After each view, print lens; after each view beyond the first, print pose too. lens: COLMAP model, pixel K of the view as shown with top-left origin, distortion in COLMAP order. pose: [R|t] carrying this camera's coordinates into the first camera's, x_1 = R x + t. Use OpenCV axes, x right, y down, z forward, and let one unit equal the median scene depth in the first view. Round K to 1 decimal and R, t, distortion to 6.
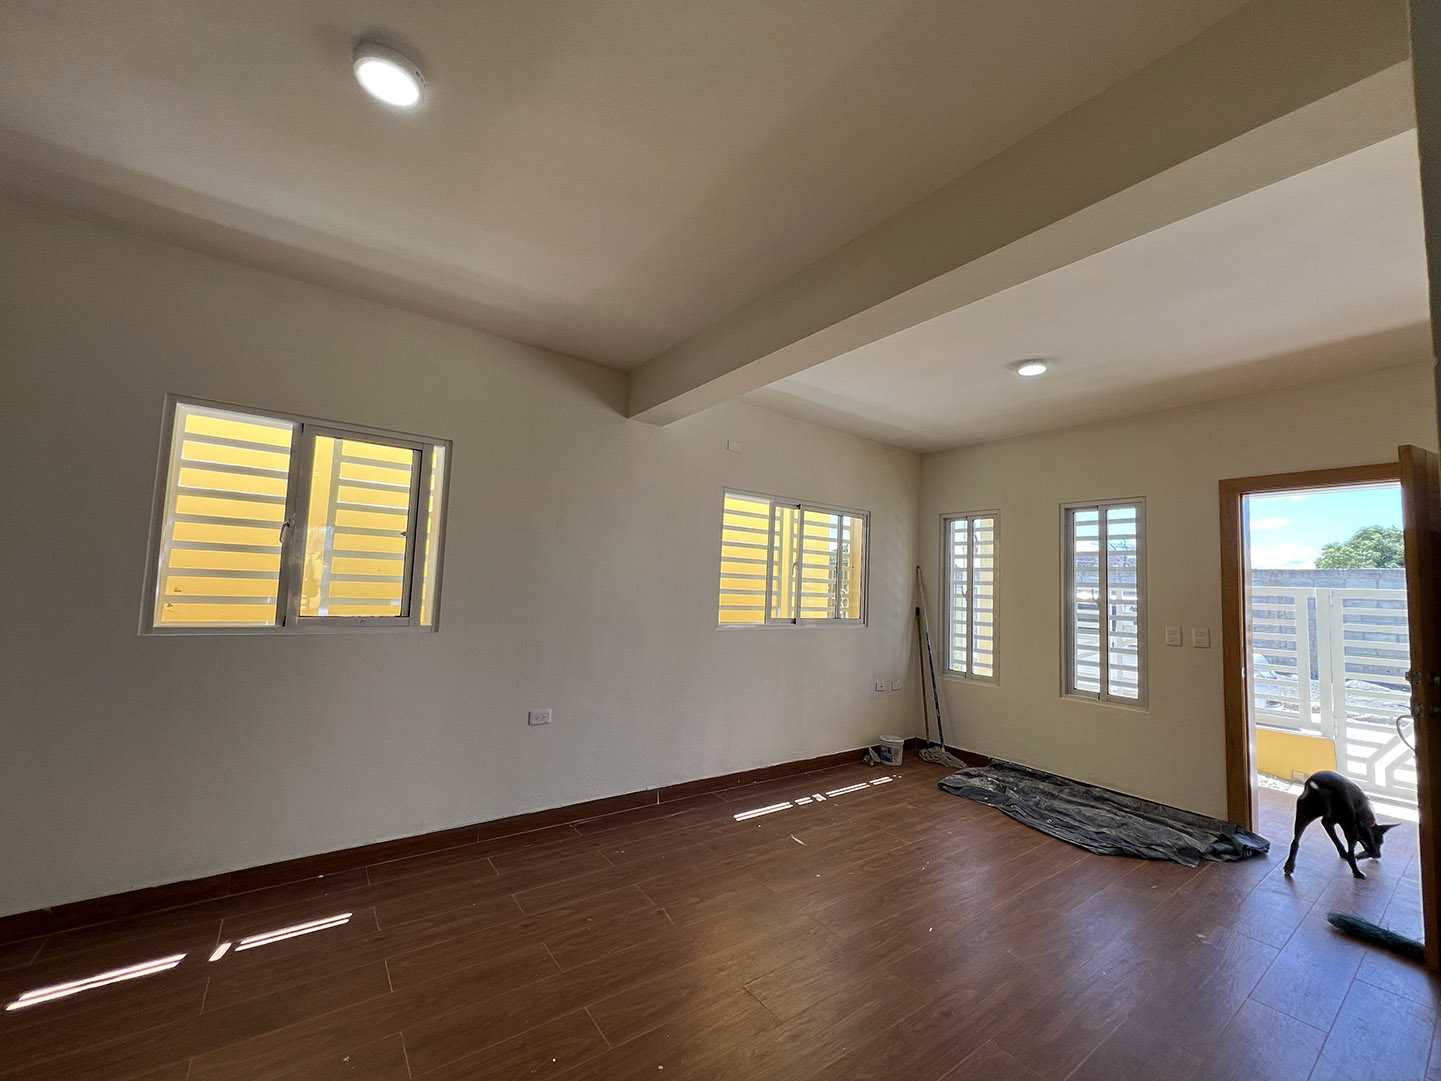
lens RADIAL K [[579.2, 0, 720.0], [0, 579.2, 544.0], [0, 0, 1]] dist [-0.000423, 0.000278]
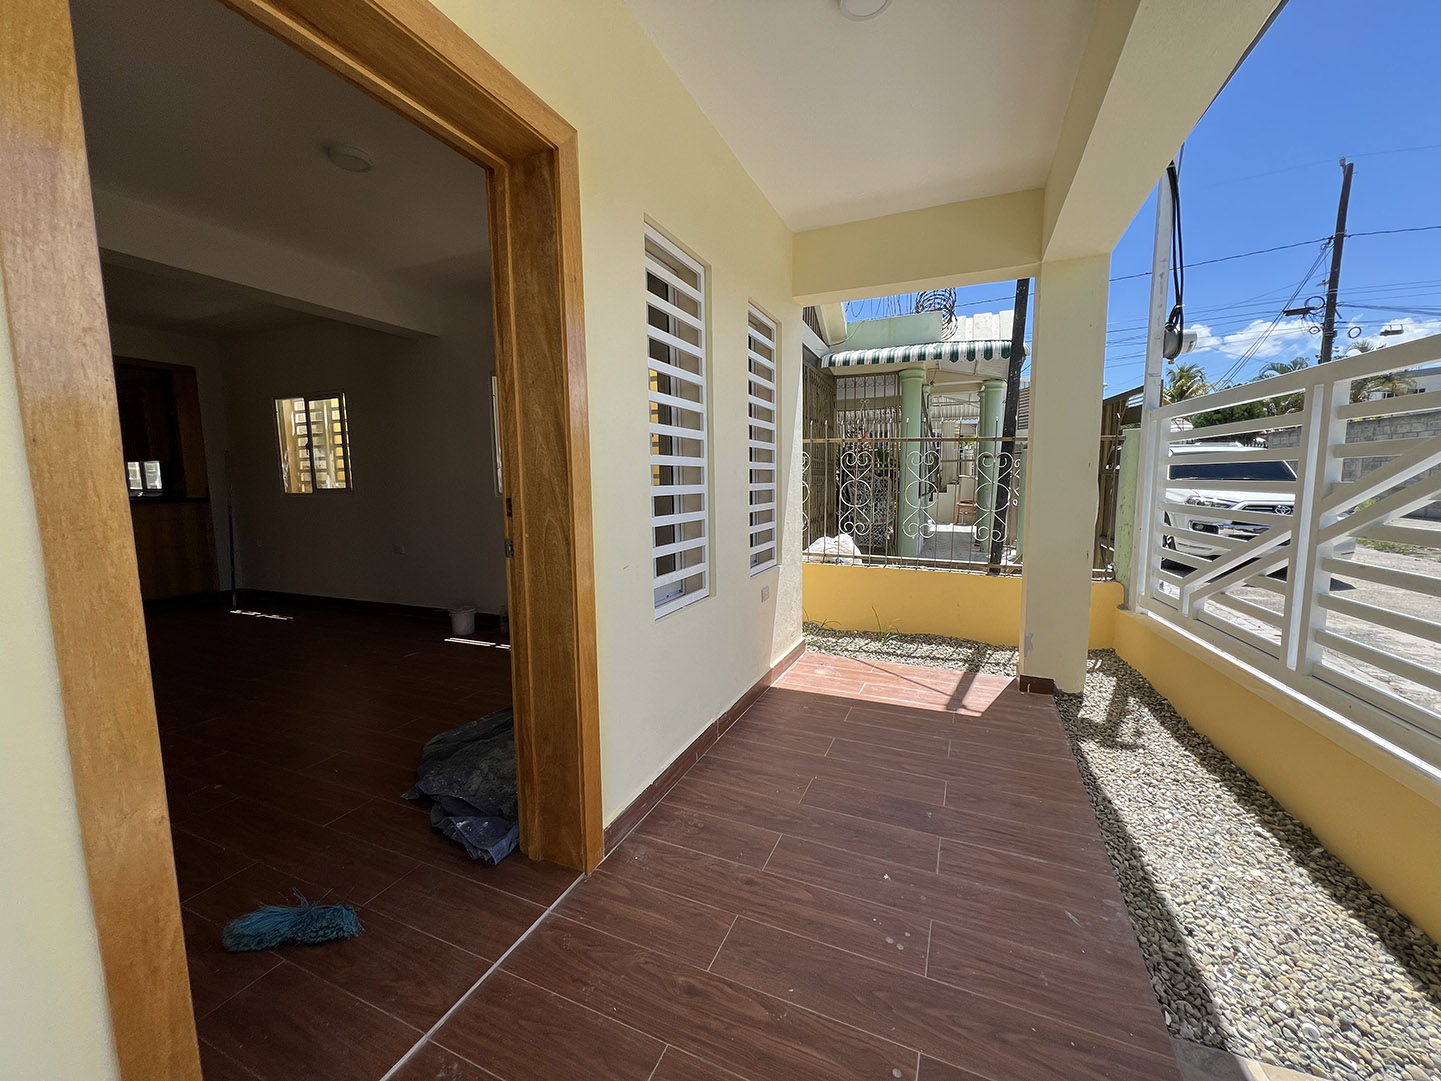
lens RADIAL K [[573.6, 0, 719.0], [0, 573.6, 545.1], [0, 0, 1]] dist [-0.000835, 0.000093]
pose [[0.506372, 0.049545, -0.860891, 1.301448], [0.096653, 0.988796, 0.113757, 0.163242], [0.856882, -0.140811, 0.495910, 0.835104]]
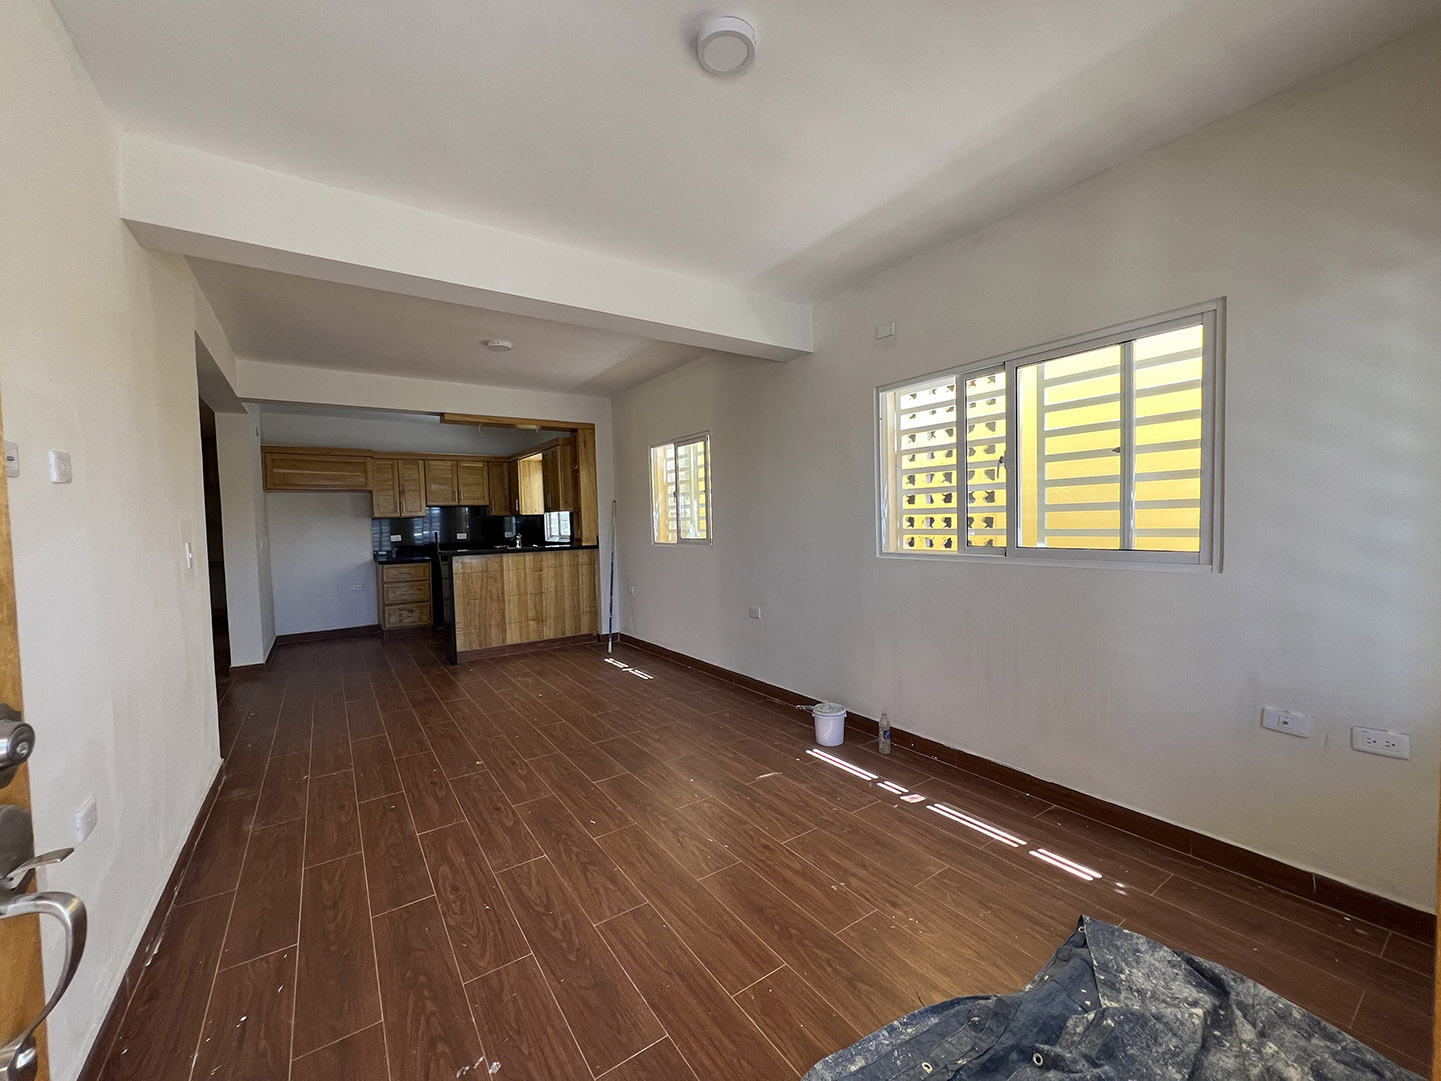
lens RADIAL K [[579.2, 0, 720.0], [0, 579.2, 544.0], [0, 0, 1]] dist [-0.000423, 0.000278]
pose [[-0.028247, 0.003084, -0.999596, 0.906544], [0.099533, 0.995034, 0.000257, 0.110573], [0.994633, -0.099486, -0.028414, 0.834242]]
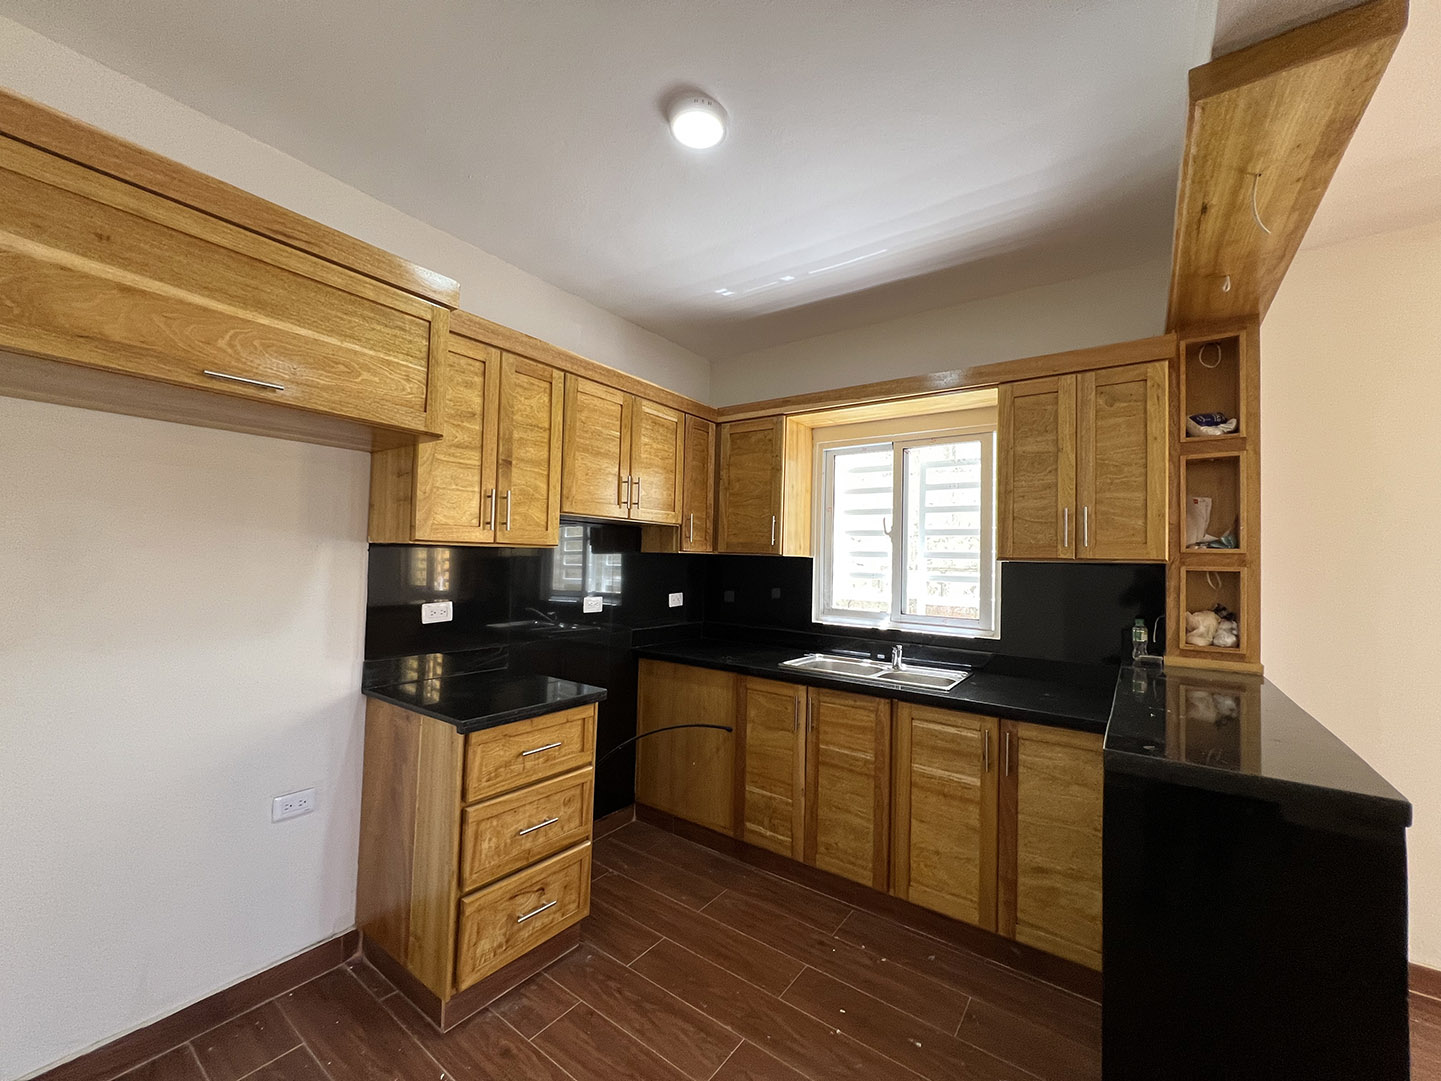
lens RADIAL K [[577.5, 0, 717.6], [0, 577.5, 544.2], [0, 0, 1]] dist [-0.001467, -0.000155]
pose [[0.304999, -0.061242, -0.950382, -0.380614], [0.056282, 0.997345, -0.046206, -0.045893], [0.950688, -0.039397, 0.307636, -0.229279]]
